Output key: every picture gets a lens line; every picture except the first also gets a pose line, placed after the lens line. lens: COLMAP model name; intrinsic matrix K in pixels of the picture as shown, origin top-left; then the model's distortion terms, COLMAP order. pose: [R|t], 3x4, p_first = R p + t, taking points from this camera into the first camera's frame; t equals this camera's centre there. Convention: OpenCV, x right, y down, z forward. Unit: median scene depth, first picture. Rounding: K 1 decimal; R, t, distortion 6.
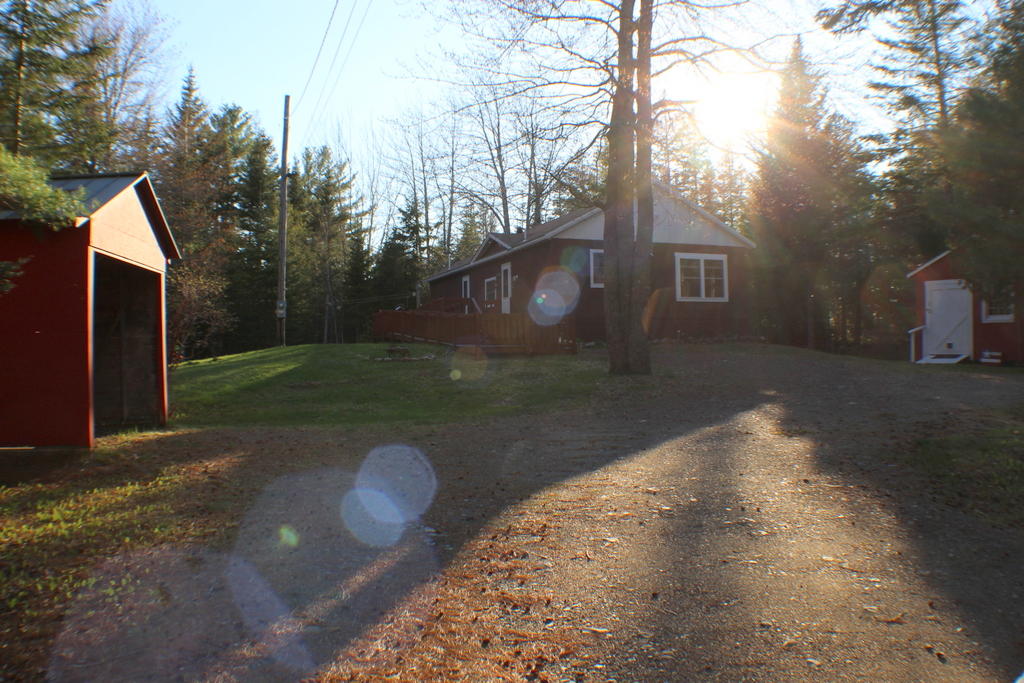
lens RADIAL K [[682.0, 0, 512.0], [0, 682.0, 341.5], [0, 0, 1]] dist [-0.125081, -0.000445]
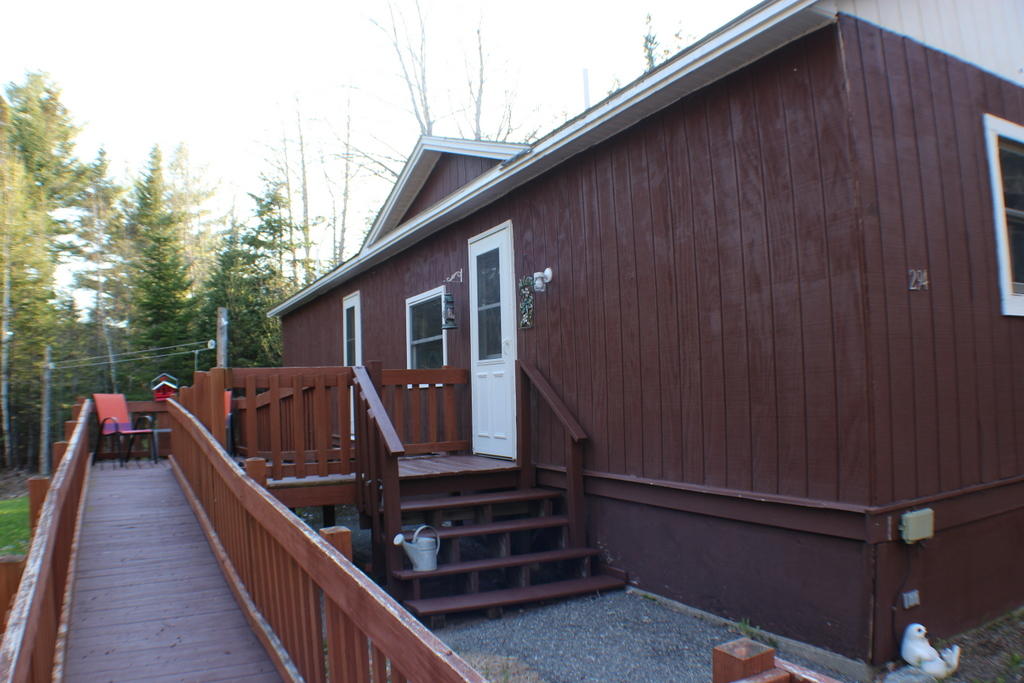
lens RADIAL K [[682.0, 0, 512.0], [0, 682.0, 341.5], [0, 0, 1]] dist [-0.125081, -0.000445]
pose [[0.991417, -0.012506, 0.130139, -0.029346], [0.020223, 0.998103, -0.058148, -0.047060], [-0.129165, 0.060280, 0.989789, 0.621446]]
